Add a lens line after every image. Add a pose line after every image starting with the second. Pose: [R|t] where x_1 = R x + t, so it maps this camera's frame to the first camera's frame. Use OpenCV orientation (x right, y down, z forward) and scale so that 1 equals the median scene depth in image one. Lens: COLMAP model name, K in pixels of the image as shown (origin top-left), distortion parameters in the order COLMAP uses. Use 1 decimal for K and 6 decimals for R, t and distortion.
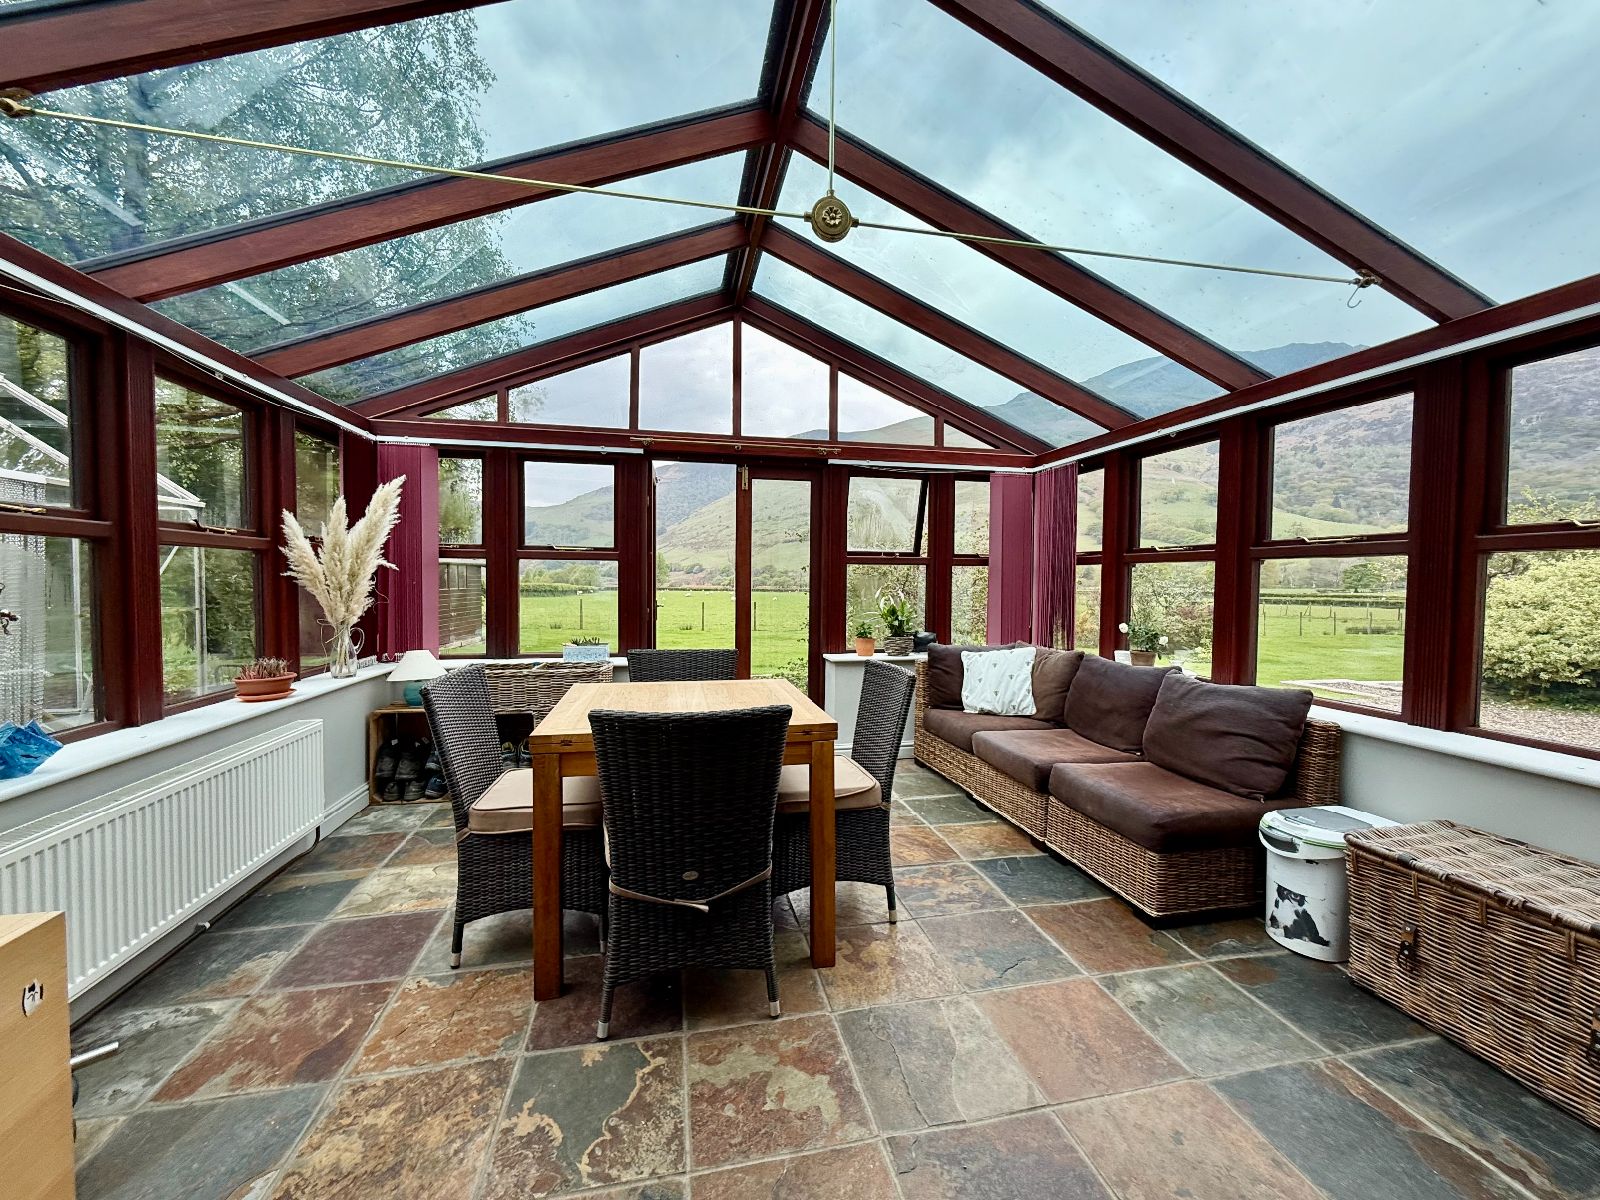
lens RADIAL K [[638.9, 0, 800.0], [0, 638.9, 600.0], [0, 0, 1]] dist [0.002298, -0.000850]
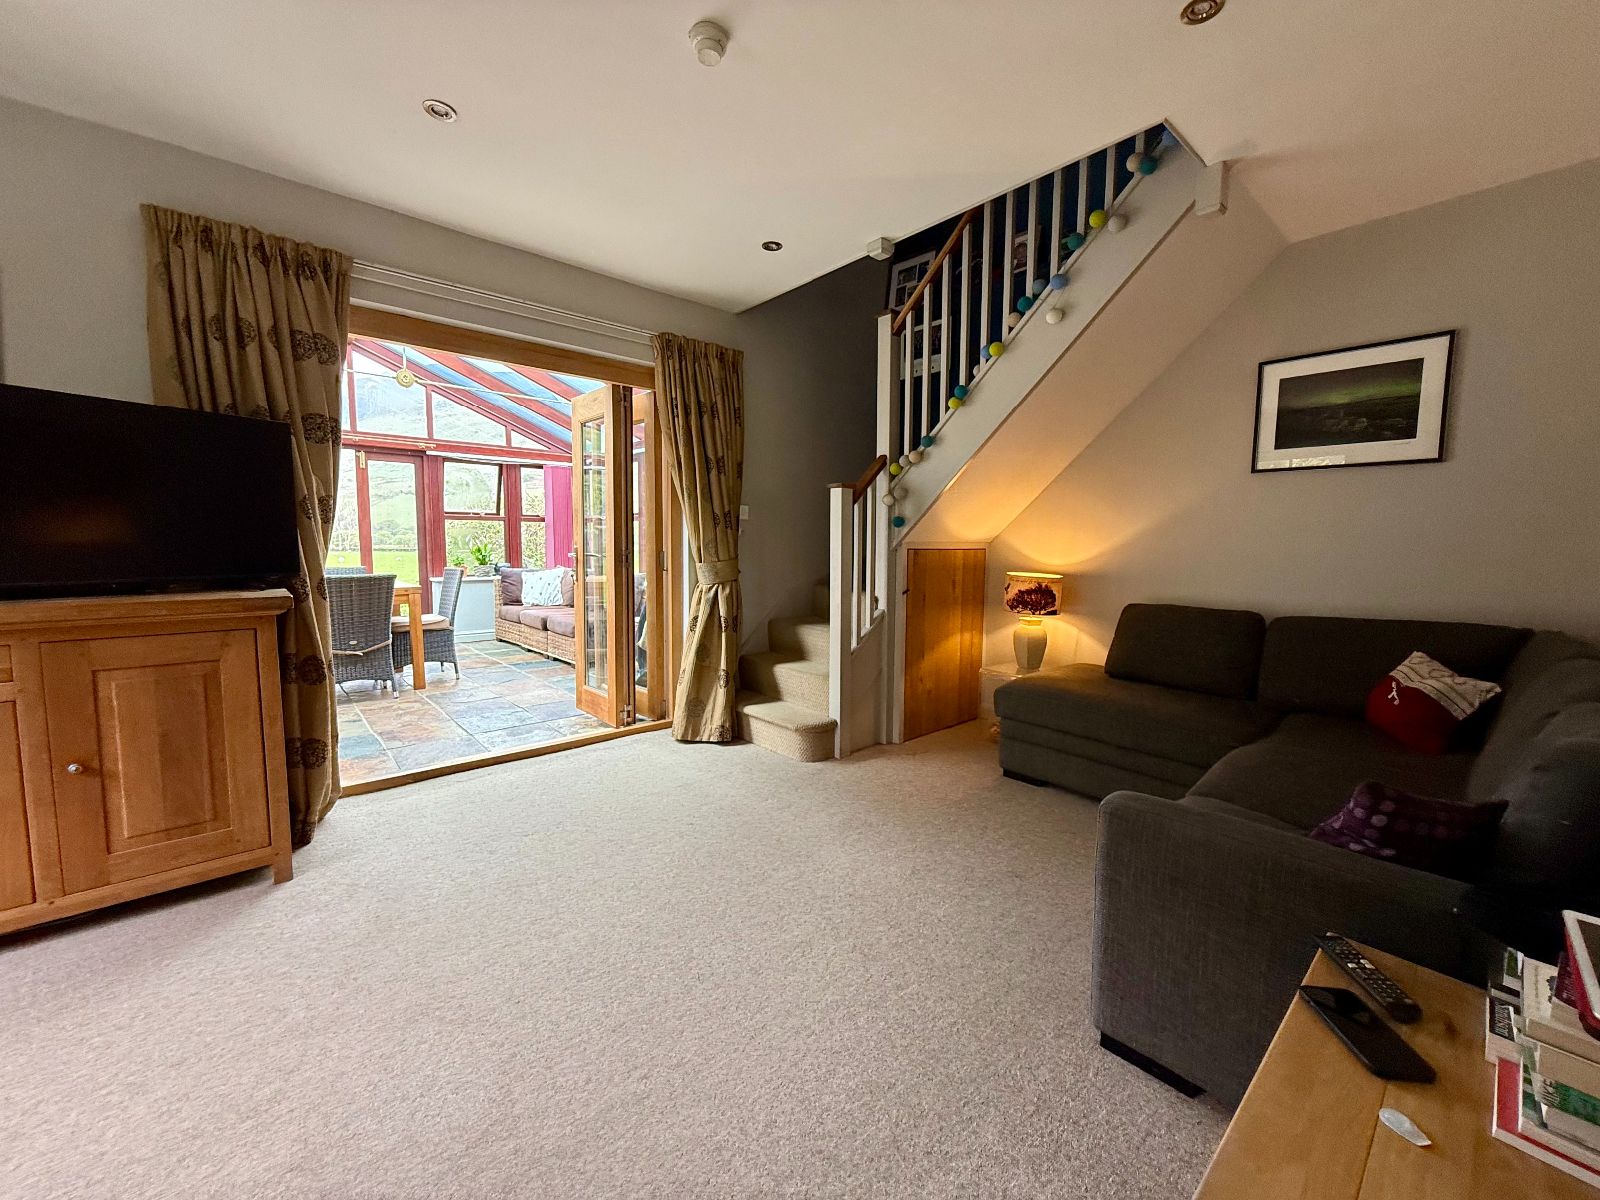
lens RADIAL K [[638.9, 0, 800.0], [0, 638.9, 600.0], [0, 0, 1]] dist [0.002298, -0.000850]
pose [[0.870649, -0.043272, 0.489998, 0.055665], [0.013869, 0.997887, 0.063482, 0.052702], [-0.491709, -0.048474, 0.869409, -0.788219]]
